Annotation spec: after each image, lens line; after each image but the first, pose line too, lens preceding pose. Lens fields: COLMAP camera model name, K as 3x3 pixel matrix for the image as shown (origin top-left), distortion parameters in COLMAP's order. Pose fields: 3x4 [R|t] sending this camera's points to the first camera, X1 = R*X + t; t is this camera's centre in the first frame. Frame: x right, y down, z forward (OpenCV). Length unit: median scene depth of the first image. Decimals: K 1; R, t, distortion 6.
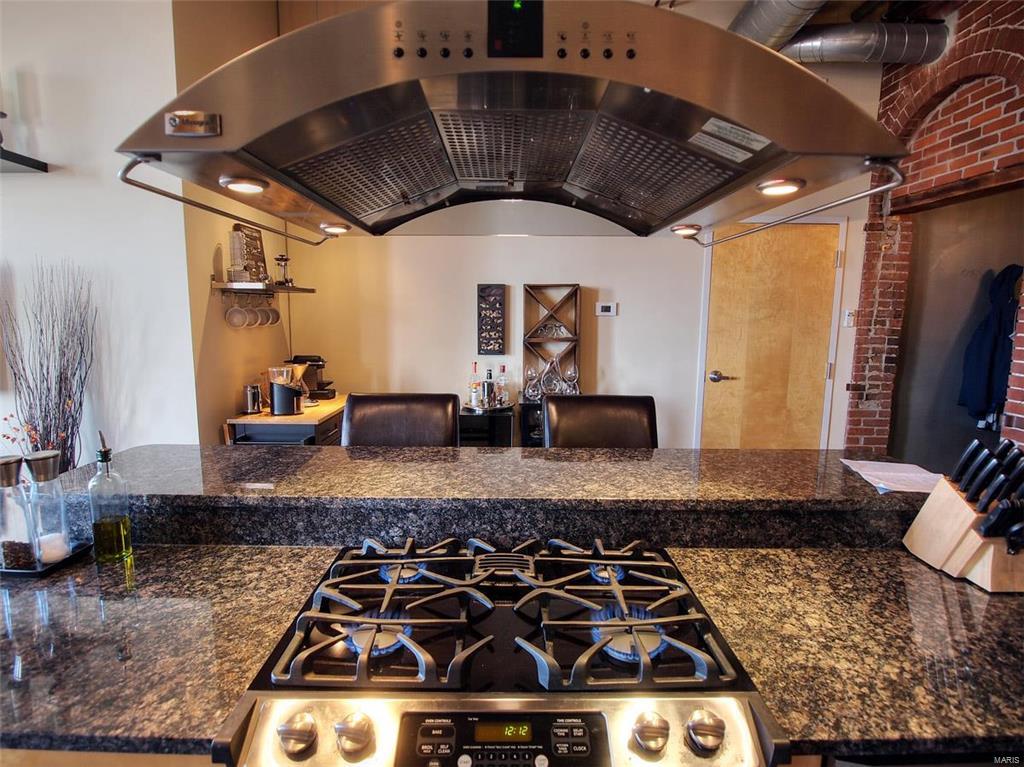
lens RADIAL K [[539.4, 0, 508.6], [0, 539.4, 386.7], [0, 0, 1]] dist [-0.016896, -0.001444]
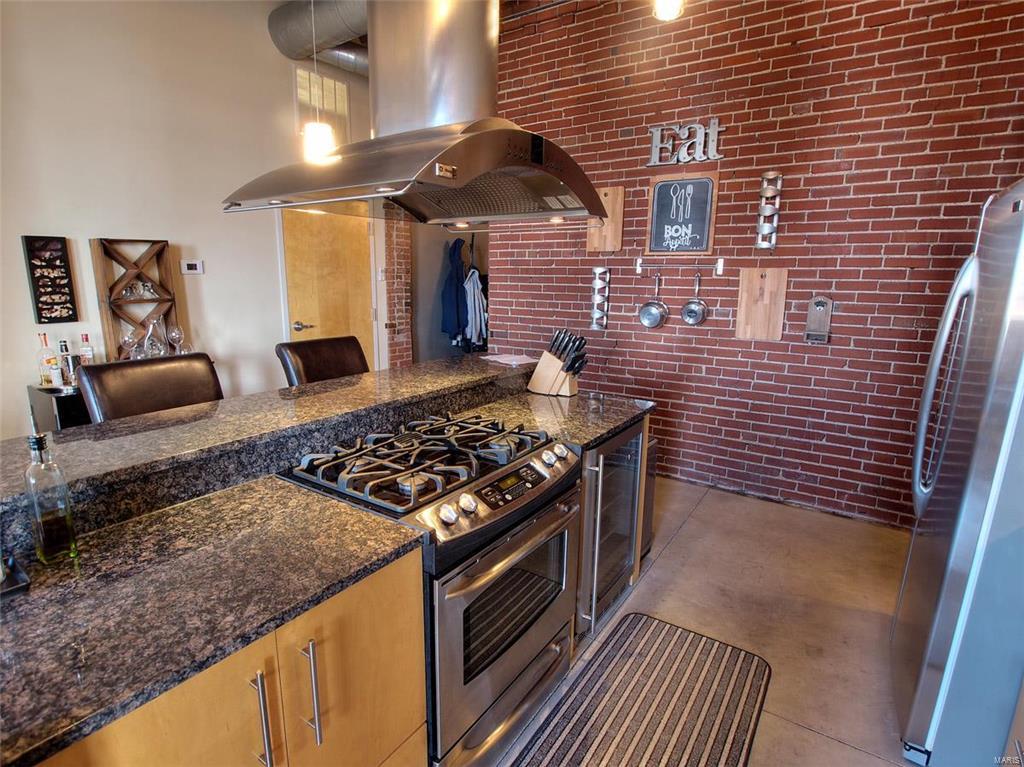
lens RADIAL K [[539.4, 0, 508.6], [0, 539.4, 386.7], [0, 0, 1]] dist [-0.016896, -0.001444]
pose [[0.569166, -0.172988, 0.803819, -0.320755], [0.108797, 0.984866, 0.134914, 0.002288], [-0.814992, 0.010664, 0.579373, -0.037190]]
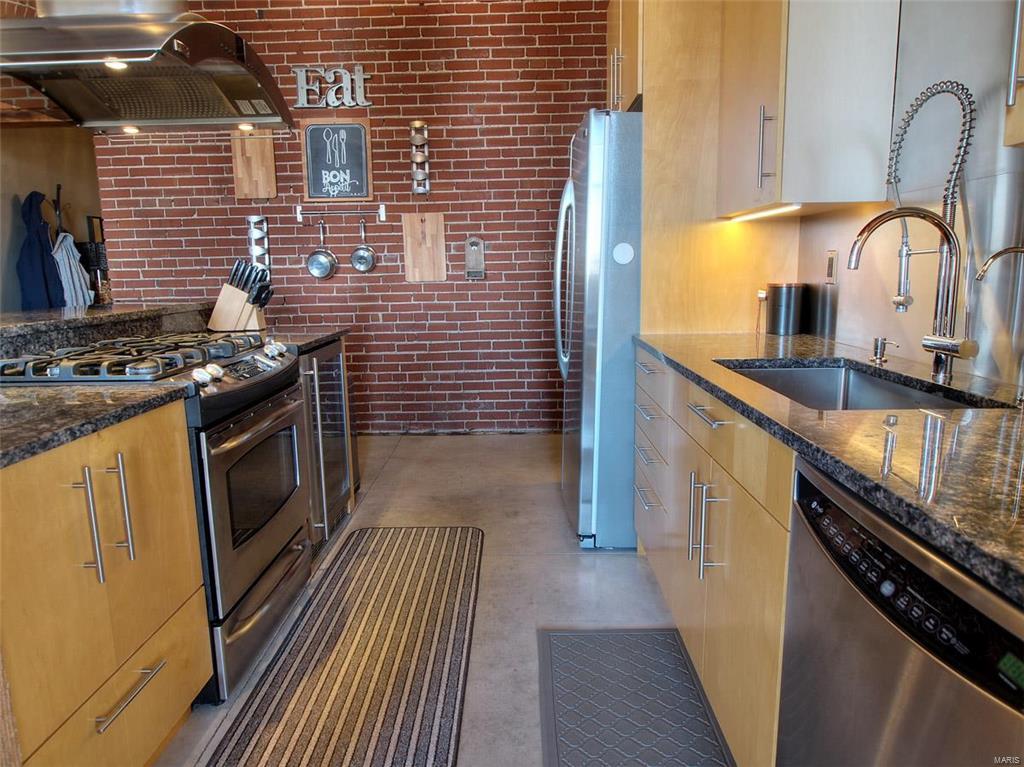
lens RADIAL K [[661.9, 0, 512.0], [0, 661.9, 383.5], [0, 0, 1]] dist [-0.007200, -0.004087]
pose [[0.020241, -0.184147, 0.982690, -0.517995], [0.154393, 0.971677, 0.178903, 0.081756], [-0.987802, 0.148099, 0.048099, -0.034201]]
